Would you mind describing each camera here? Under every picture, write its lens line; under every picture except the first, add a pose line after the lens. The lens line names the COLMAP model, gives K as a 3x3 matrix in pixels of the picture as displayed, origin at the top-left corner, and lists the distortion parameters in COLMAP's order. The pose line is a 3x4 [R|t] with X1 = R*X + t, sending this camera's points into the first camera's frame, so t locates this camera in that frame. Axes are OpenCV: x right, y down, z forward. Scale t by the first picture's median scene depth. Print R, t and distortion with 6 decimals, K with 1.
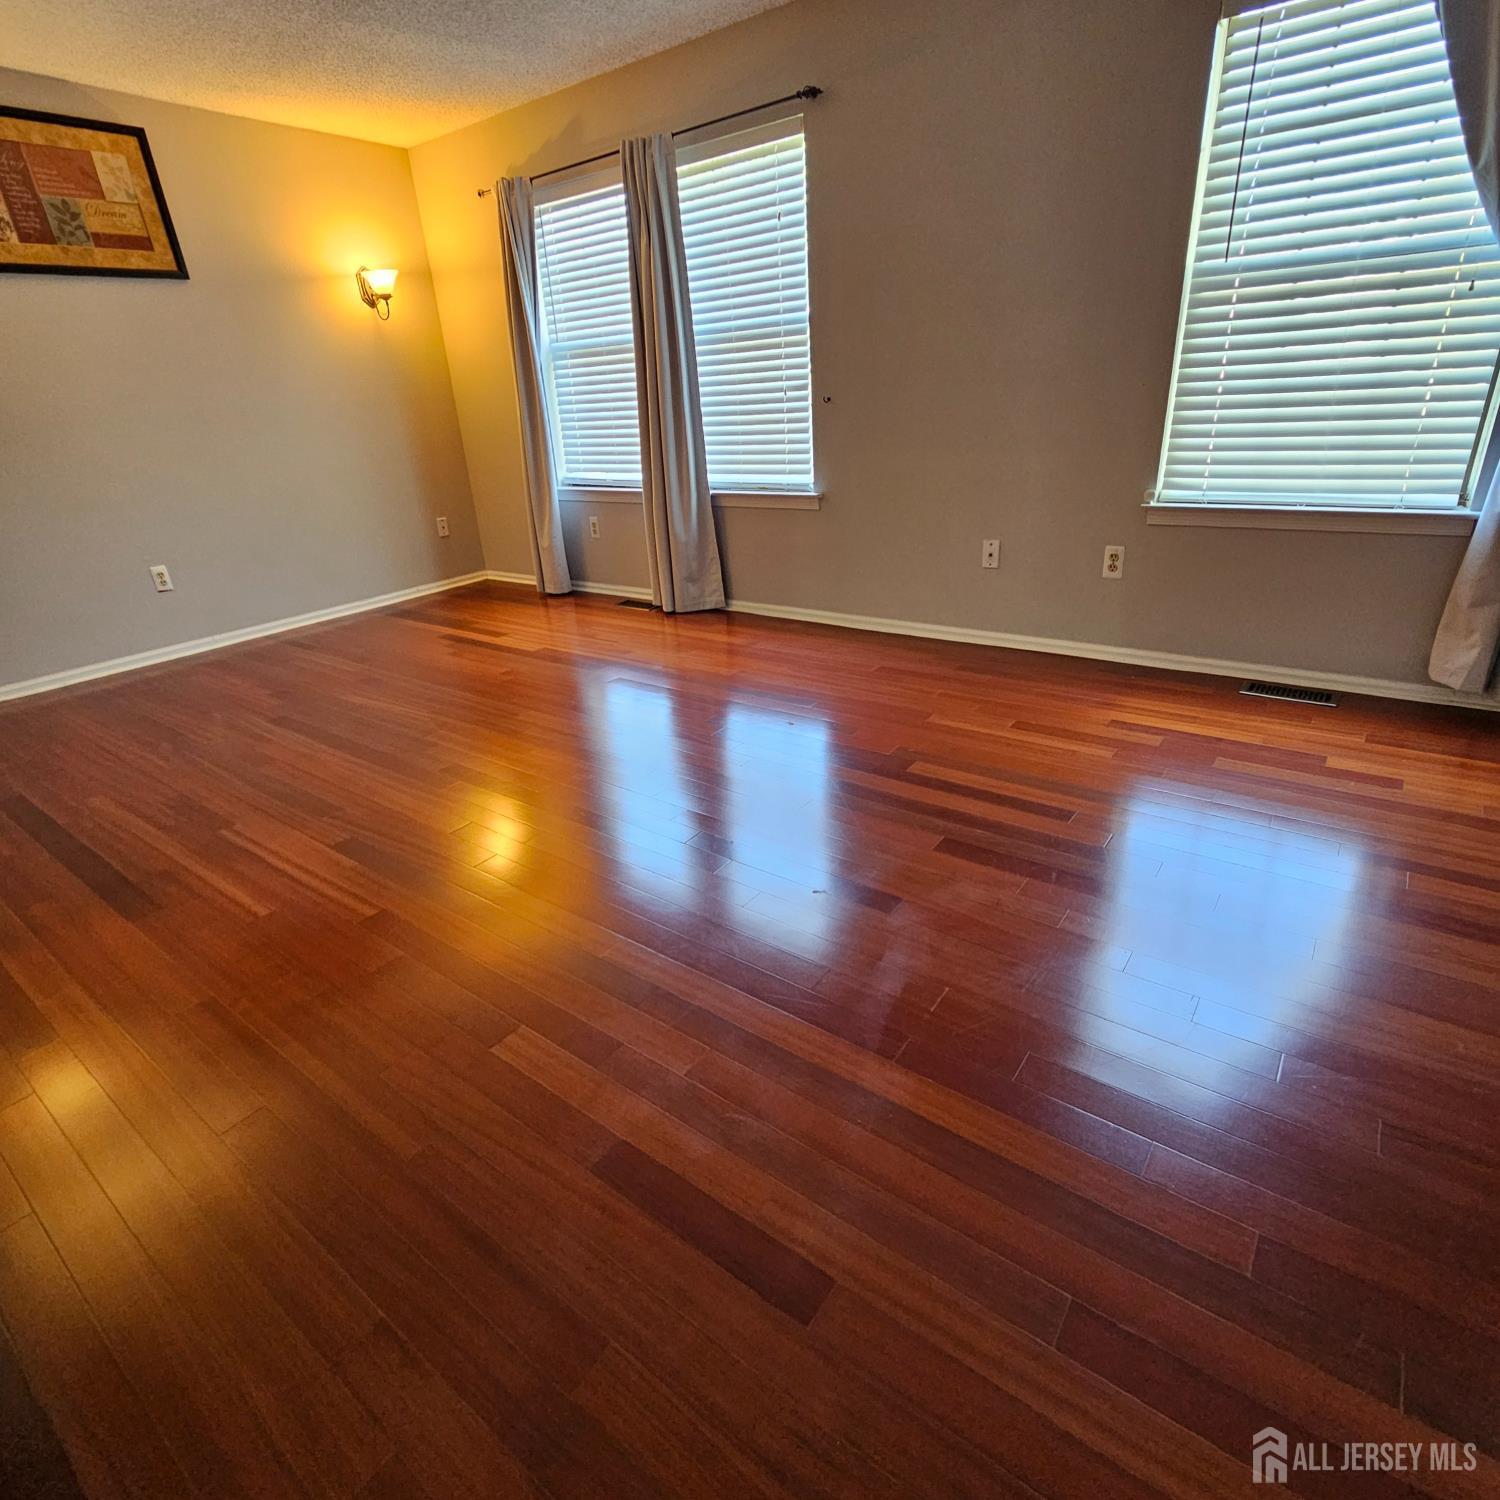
lens RADIAL K [[822.8, 0, 752.1], [0, 822.8, 742.1], [0, 0, 1]] dist [0.003045, 0.000687]
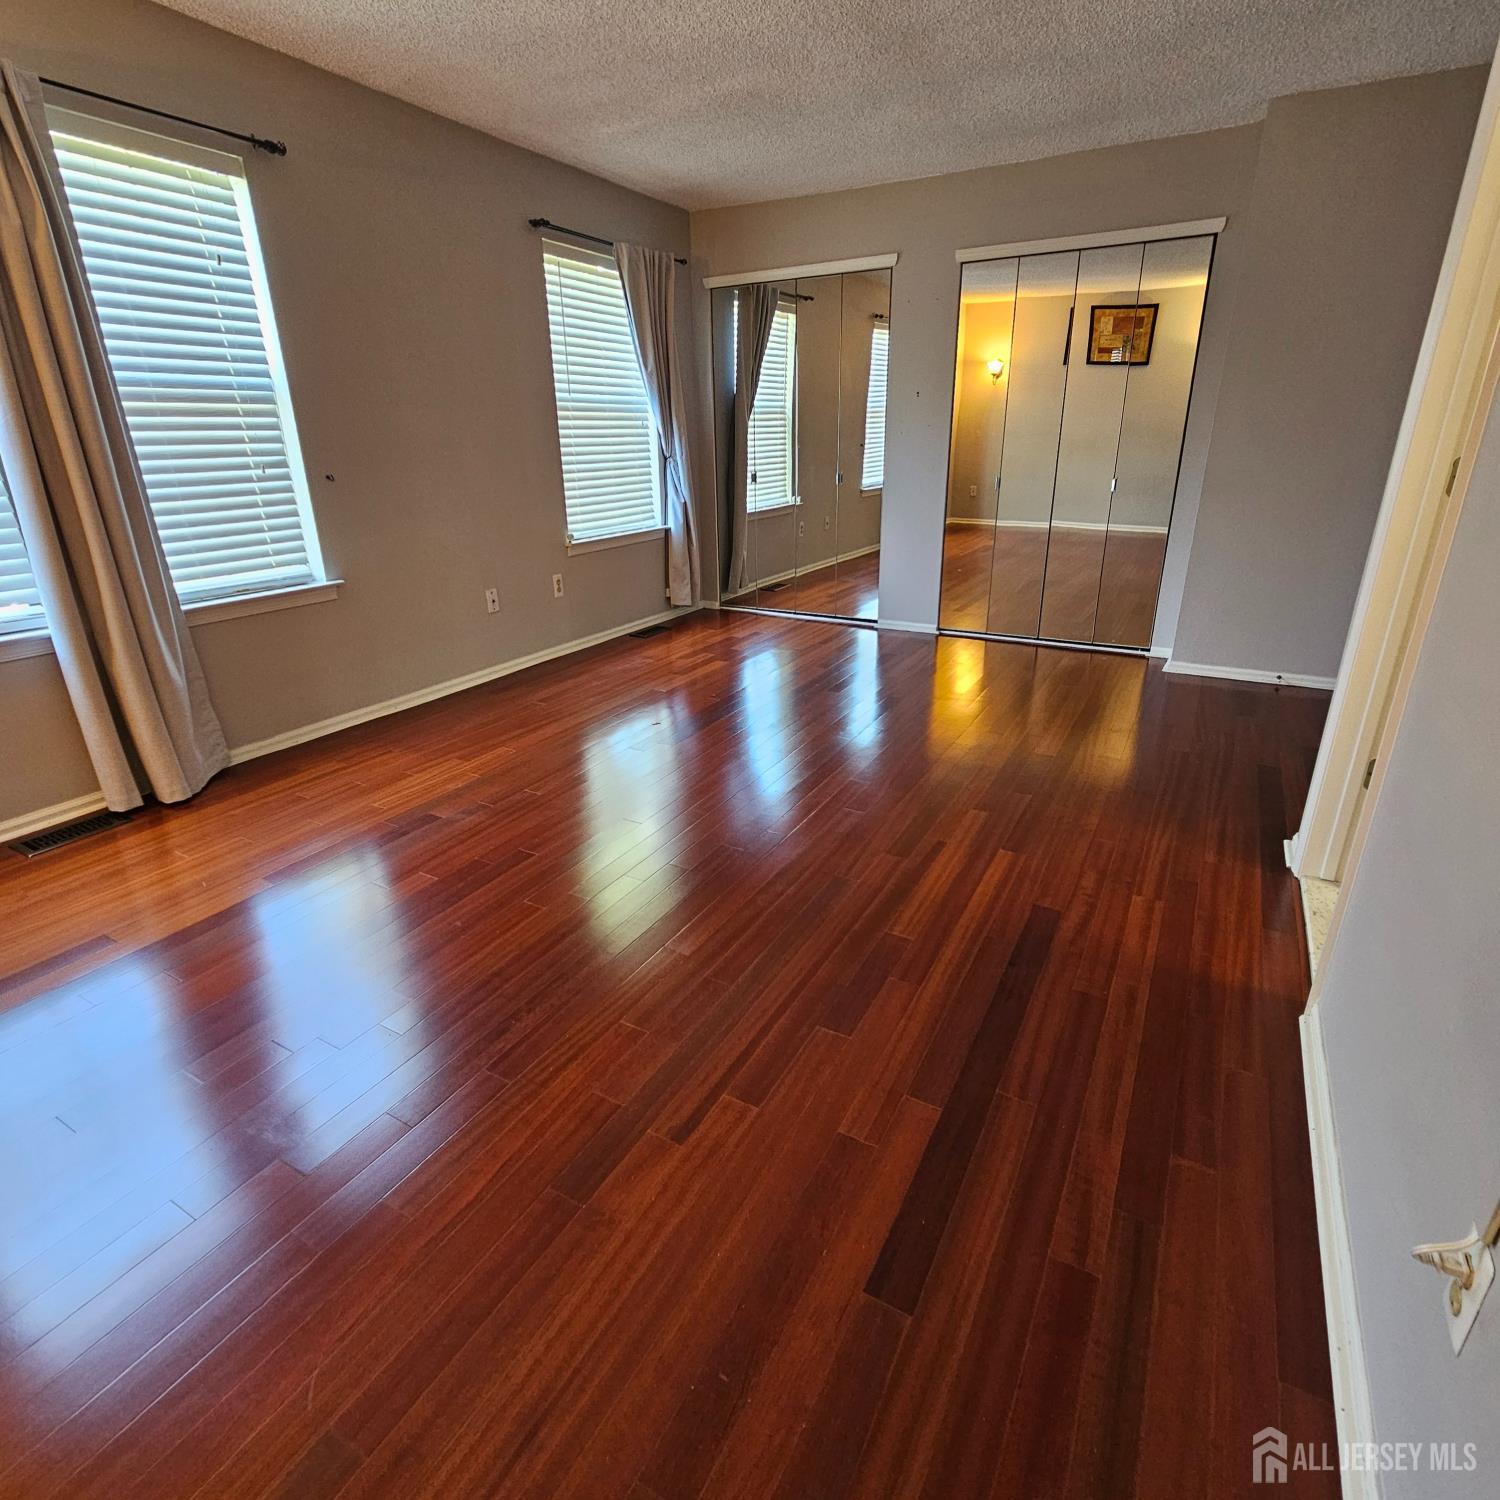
lens RADIAL K [[822.8, 0, 752.1], [0, 822.8, 742.1], [0, 0, 1]] dist [0.003045, 0.000687]
pose [[-0.131660, -0.285026, 0.949434, -0.969623], [0.417453, 0.852762, 0.313894, -0.274225], [-0.899110, 0.437672, 0.006710, 0.748618]]
